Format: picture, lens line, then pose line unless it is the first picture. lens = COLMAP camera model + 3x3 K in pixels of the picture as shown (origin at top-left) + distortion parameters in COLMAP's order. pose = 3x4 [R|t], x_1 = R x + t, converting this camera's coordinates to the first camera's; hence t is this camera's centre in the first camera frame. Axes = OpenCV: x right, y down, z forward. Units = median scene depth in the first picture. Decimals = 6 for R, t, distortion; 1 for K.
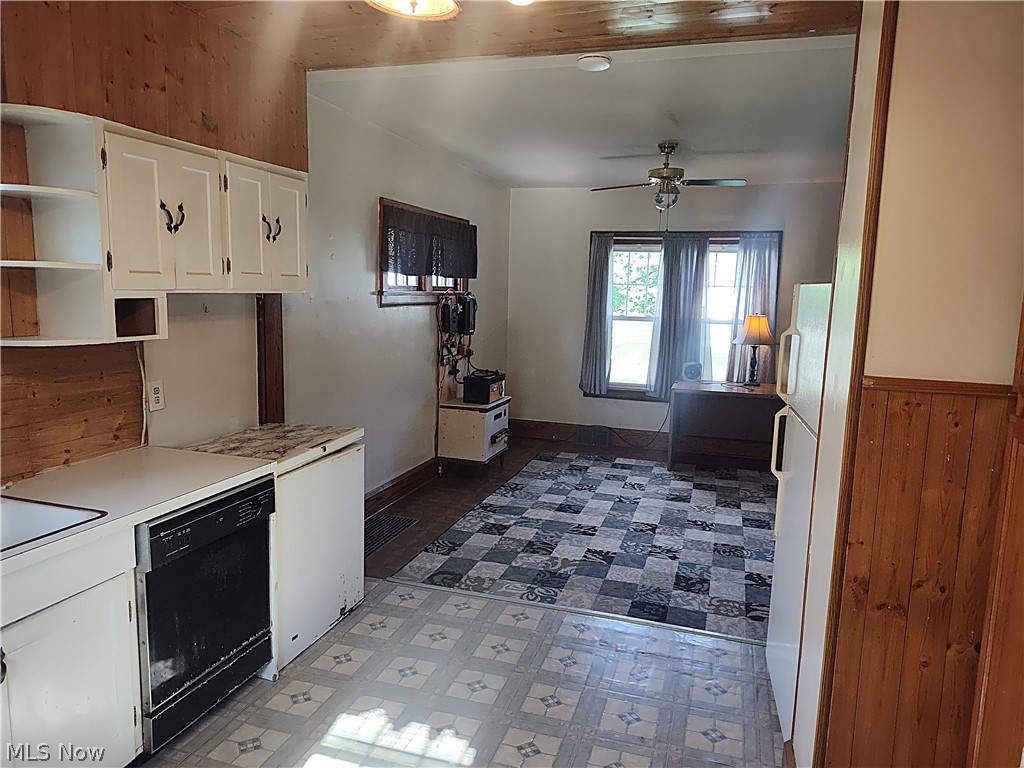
lens RADIAL K [[694.3, 0, 512.6], [0, 694.3, 378.1], [0, 0, 1]] dist [0.041234, -0.045299]
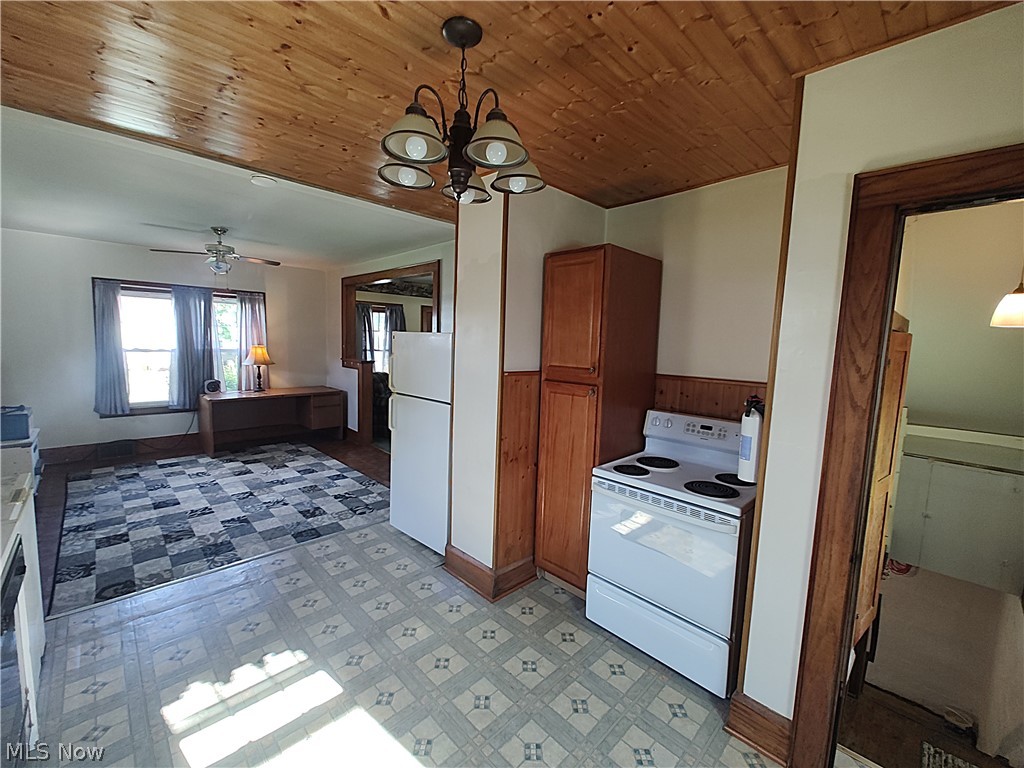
lens RADIAL K [[424.2, 0, 511.9], [0, 424.2, 380.2], [0, 0, 1]] dist [0.003965, -0.000109]
pose [[0.472808, -0.095293, 0.875997, -0.295644], [0.093737, 0.993934, 0.057529, -0.020692], [-0.876165, 0.054913, 0.478872, 0.082606]]
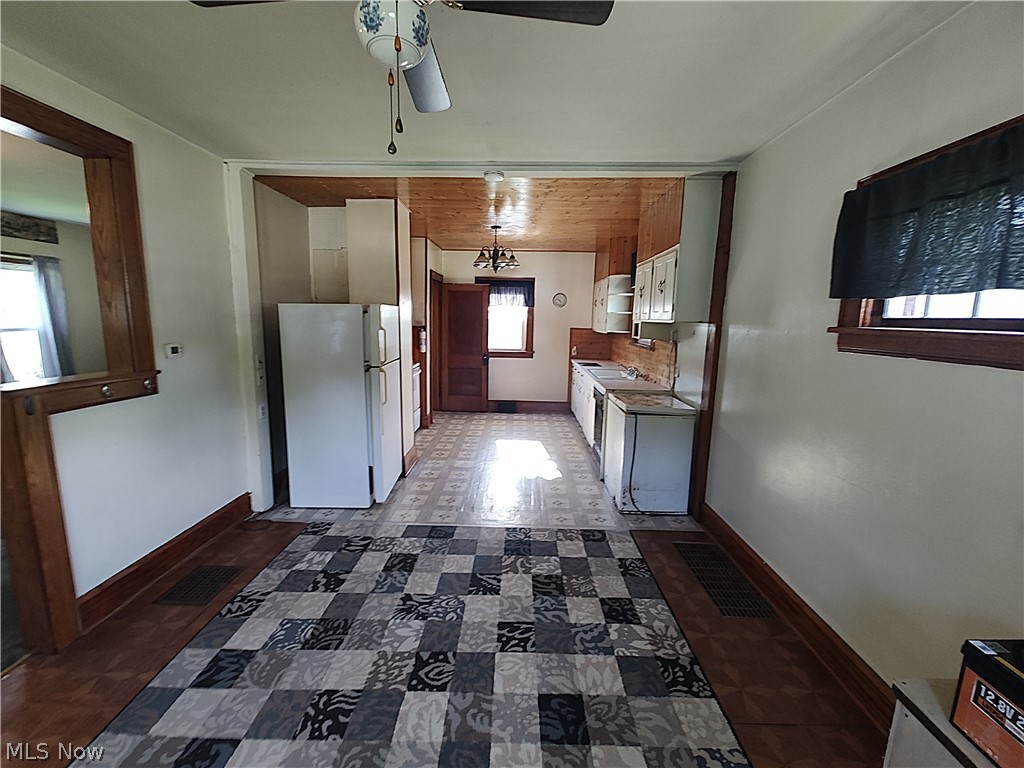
lens RADIAL K [[424.2, 0, 511.9], [0, 424.2, 380.7], [0, 0, 1]] dist [0.003965, -0.000109]
pose [[-0.957039, -0.000705, -0.289959, 0.233224], [-0.080253, 0.961576, 0.262547, -0.159167], [0.278632, 0.274538, -0.920322, 1.320632]]
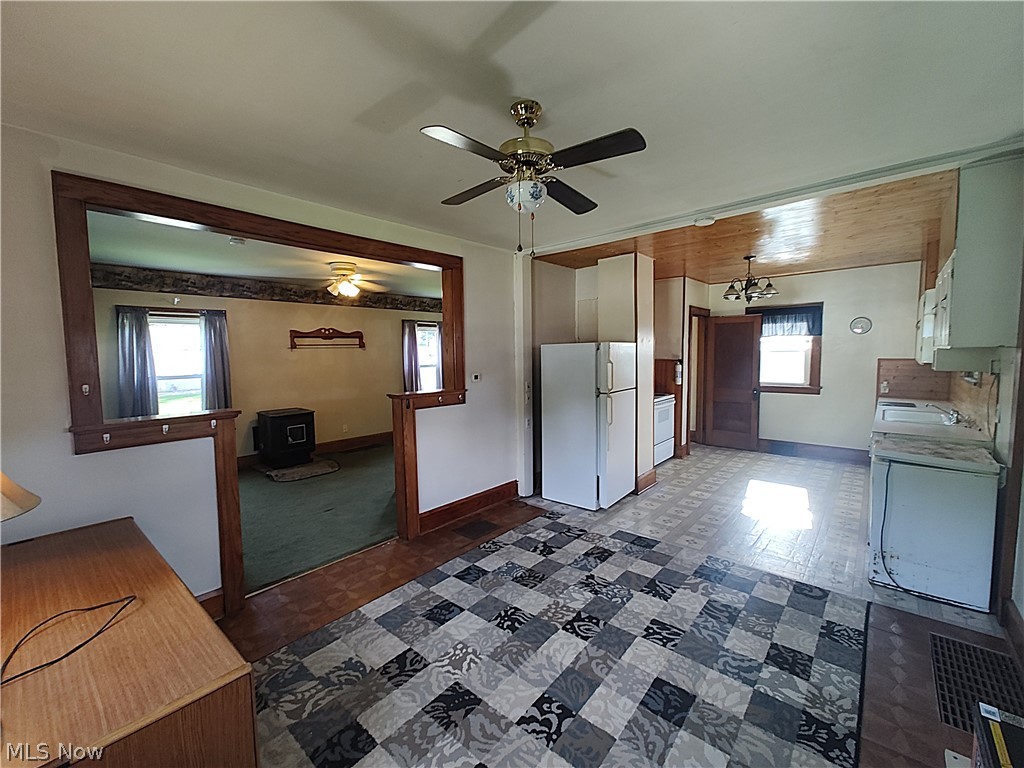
lens RADIAL K [[424.2, 0, 512.3], [0, 424.2, 381.7], [0, 0, 1]] dist [0.003965, -0.000109]
pose [[-0.918266, -0.039927, 0.393947, 0.077444], [0.043072, 0.978927, 0.199615, -0.180667], [-0.393615, 0.200267, -0.897196, 1.442122]]
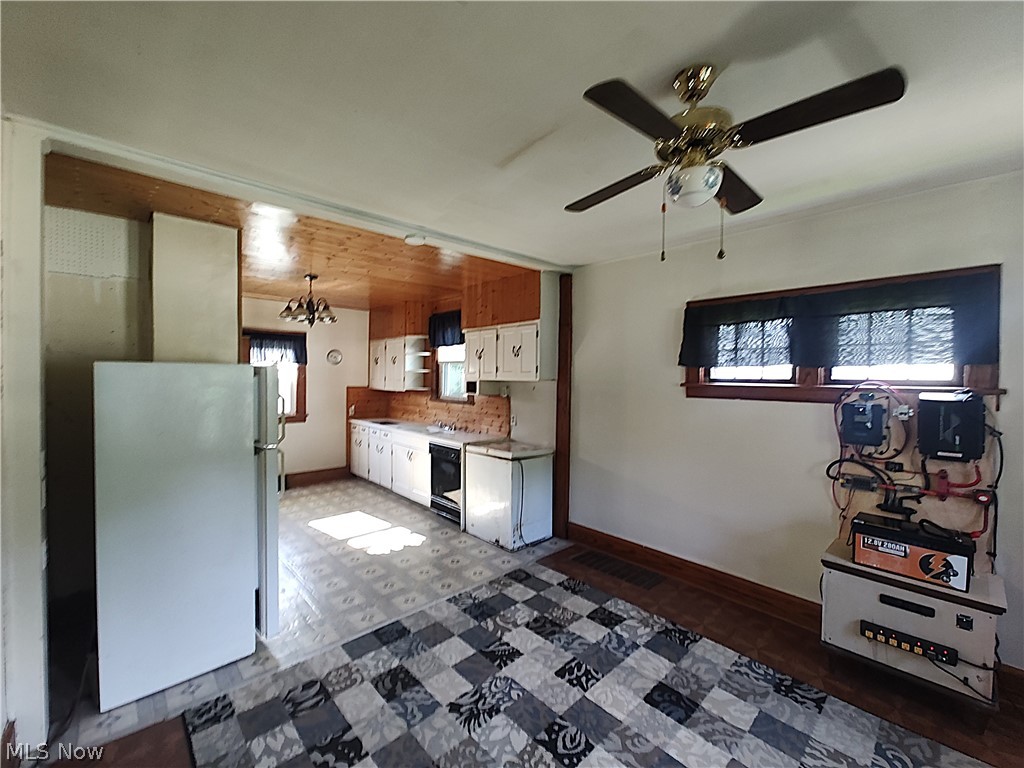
lens RADIAL K [[424.2, 0, 512.6], [0, 424.2, 382.5], [0, 0, 1]] dist [0.003965, -0.000109]
pose [[-0.484375, -0.017553, -0.874684, 0.560820], [-0.136417, 0.989085, 0.055695, -0.127381], [0.864159, 0.146300, -0.481483, 1.103953]]
